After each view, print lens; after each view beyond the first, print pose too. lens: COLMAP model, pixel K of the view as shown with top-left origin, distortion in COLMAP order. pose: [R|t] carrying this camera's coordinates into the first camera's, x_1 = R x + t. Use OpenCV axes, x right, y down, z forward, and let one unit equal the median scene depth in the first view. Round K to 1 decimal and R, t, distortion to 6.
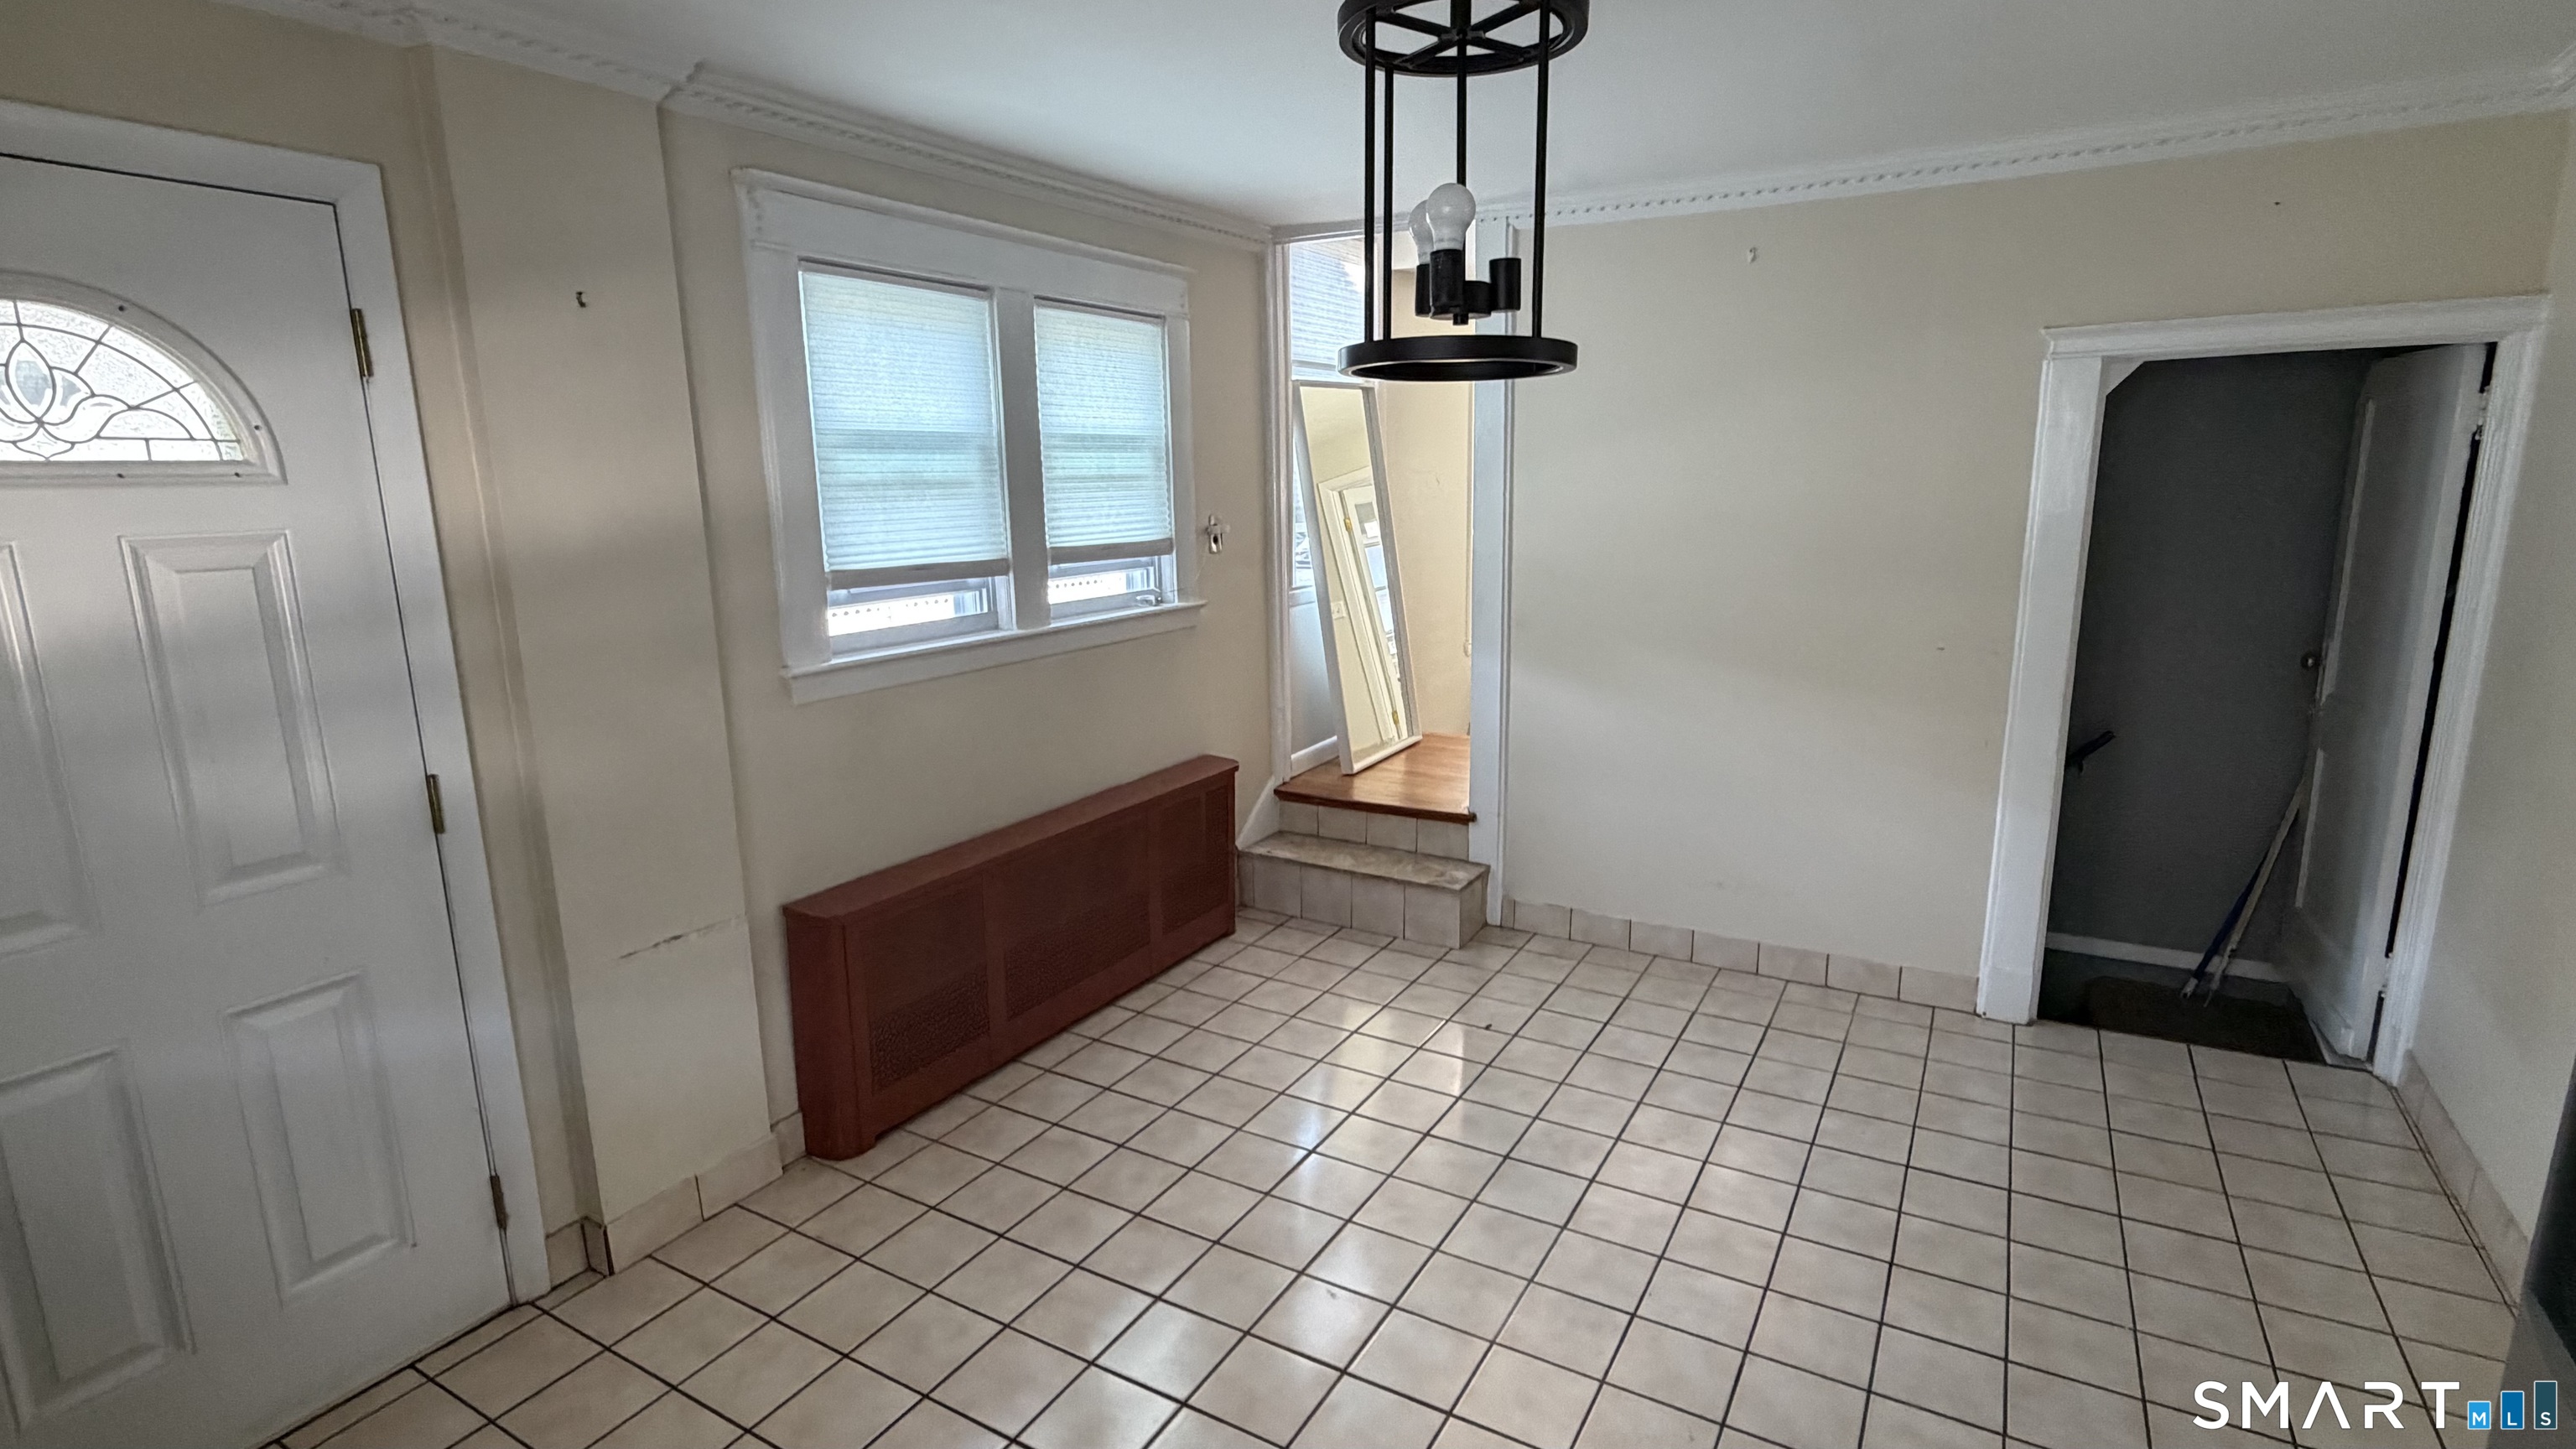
lens RADIAL K [[1243.8, 0, 1289.8], [0, 1243.8, 728.6], [0, 0, 1]] dist [-0.003093, 0.000840]
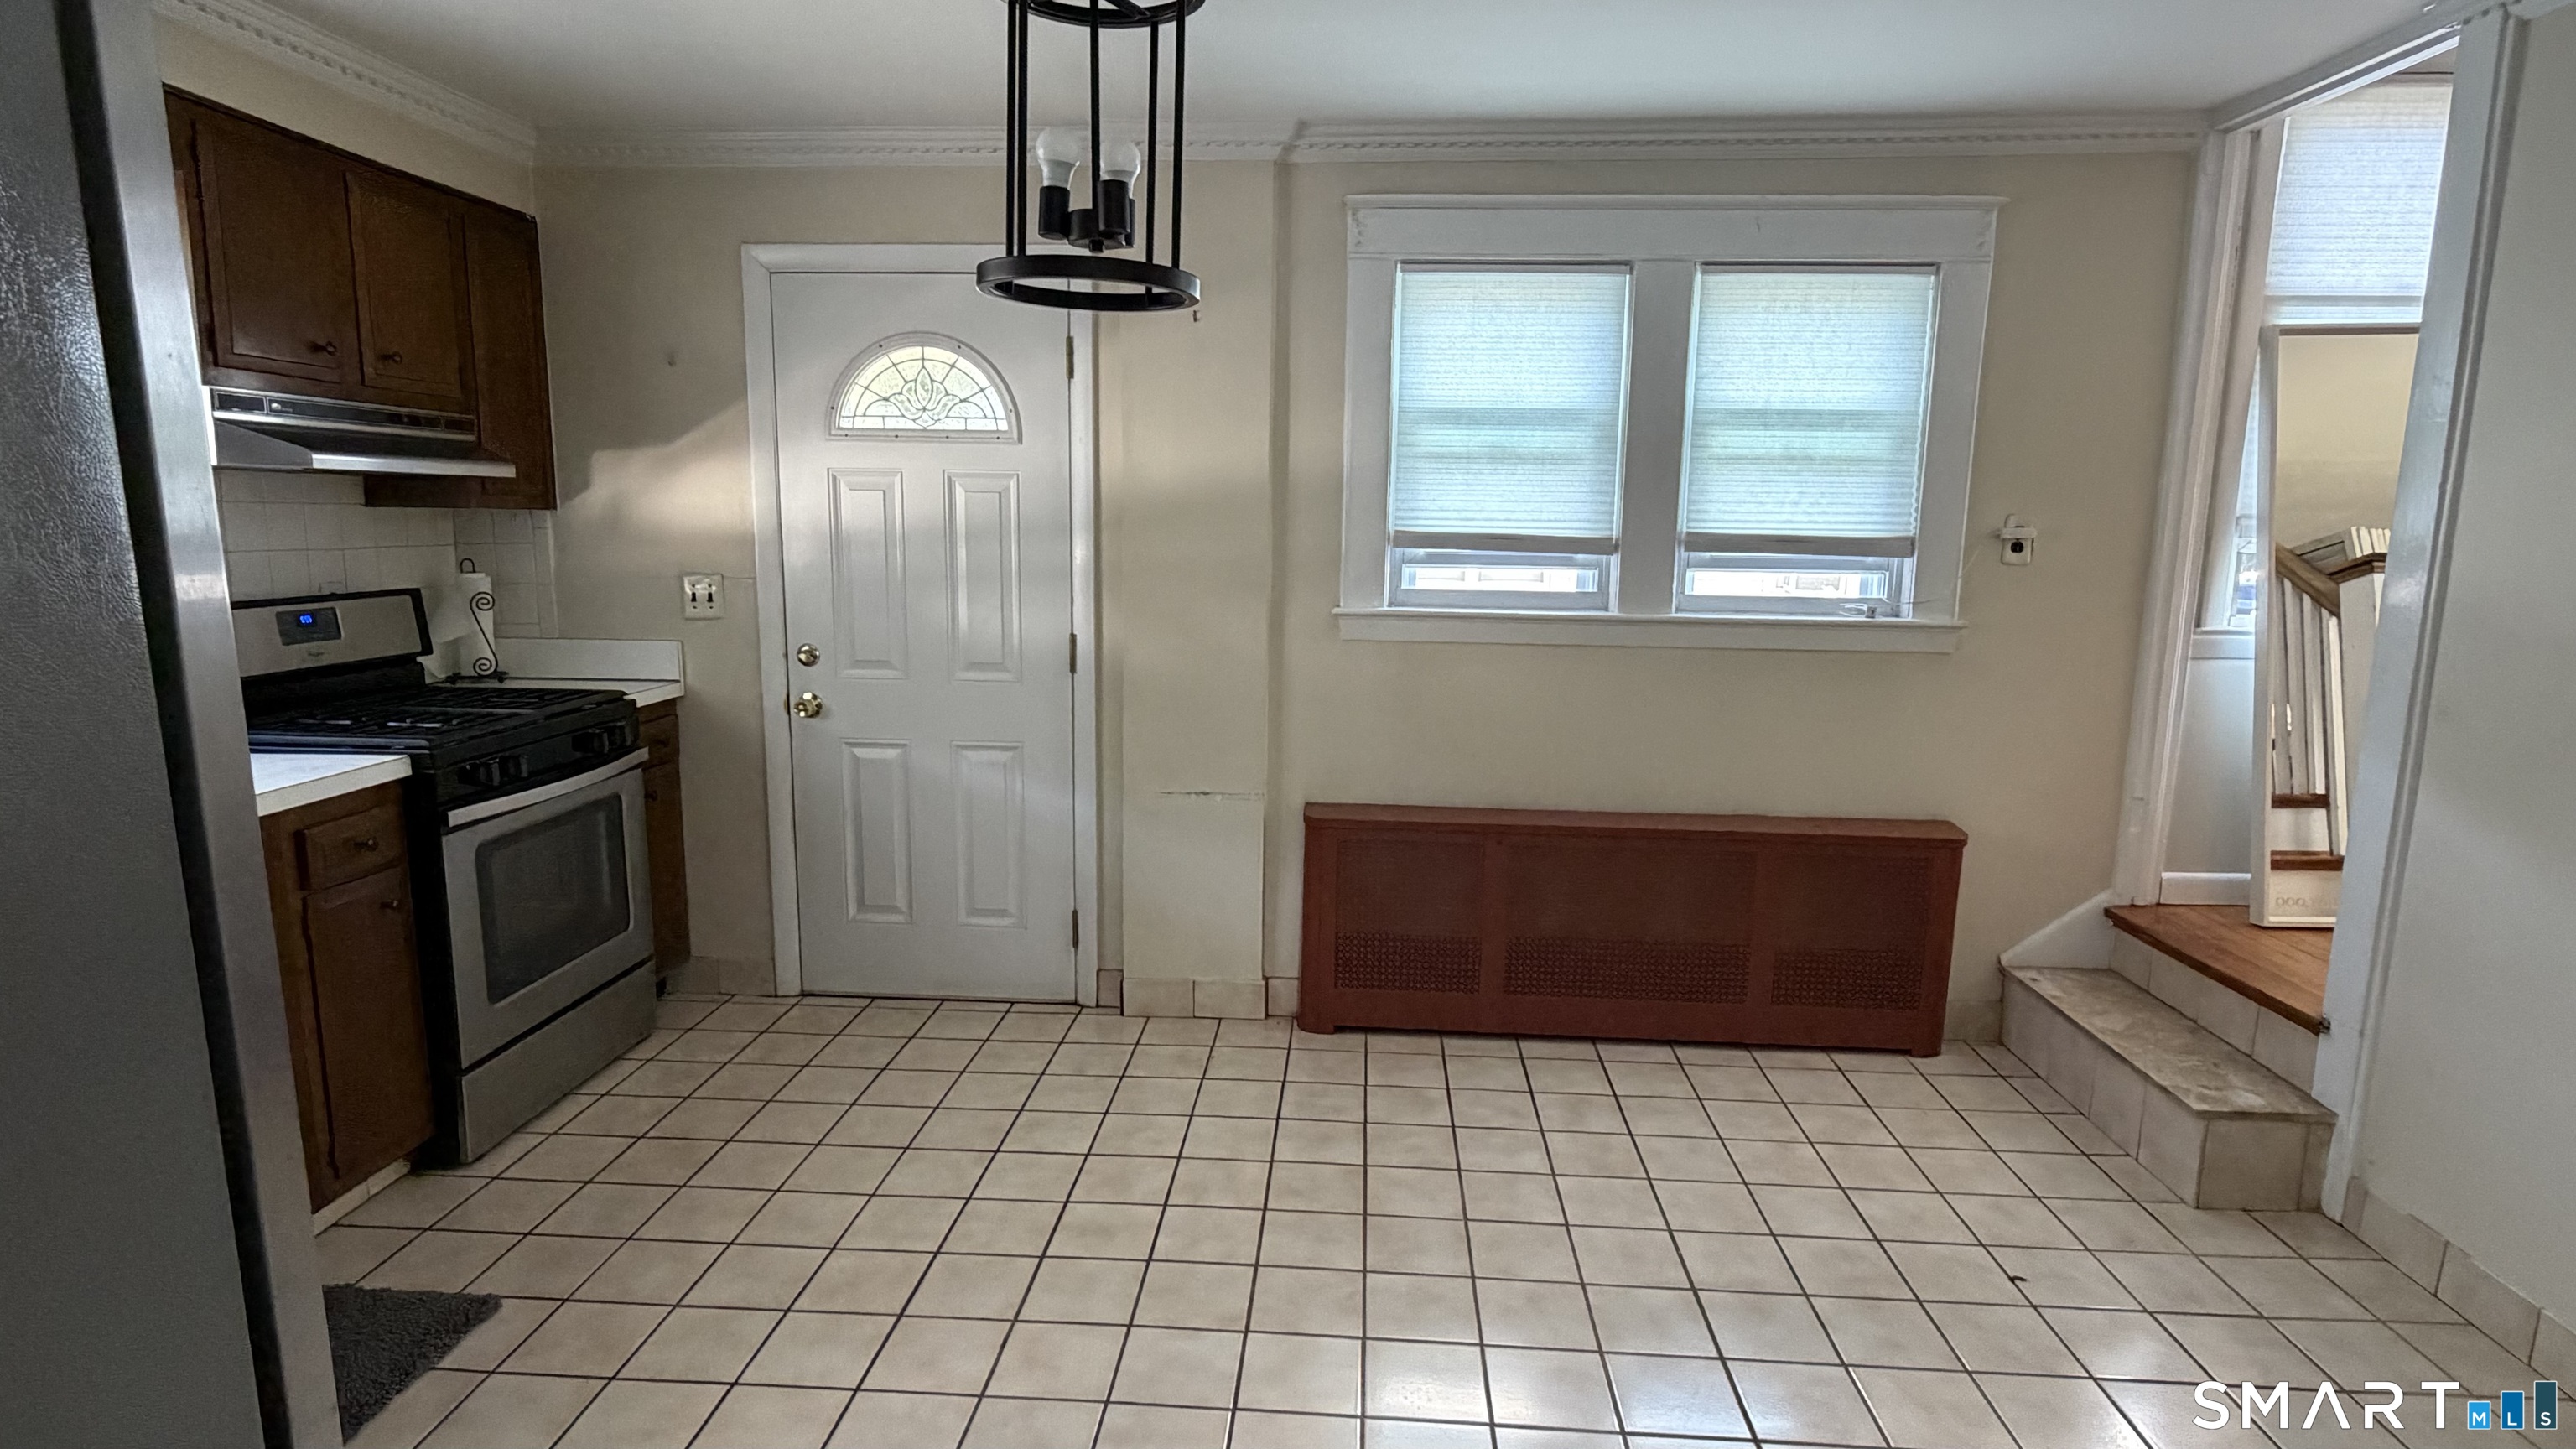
lens RADIAL K [[1361.6, 0, 1284.2], [0, 1361.6, 723.1], [0, 0, 1]] dist [-0.006390, -0.001347]
pose [[0.441743, 0.162026, -0.882389, 0.642617], [-0.203391, 0.976034, 0.077399, -0.026425], [0.873782, 0.145279, 0.464111, 0.316667]]
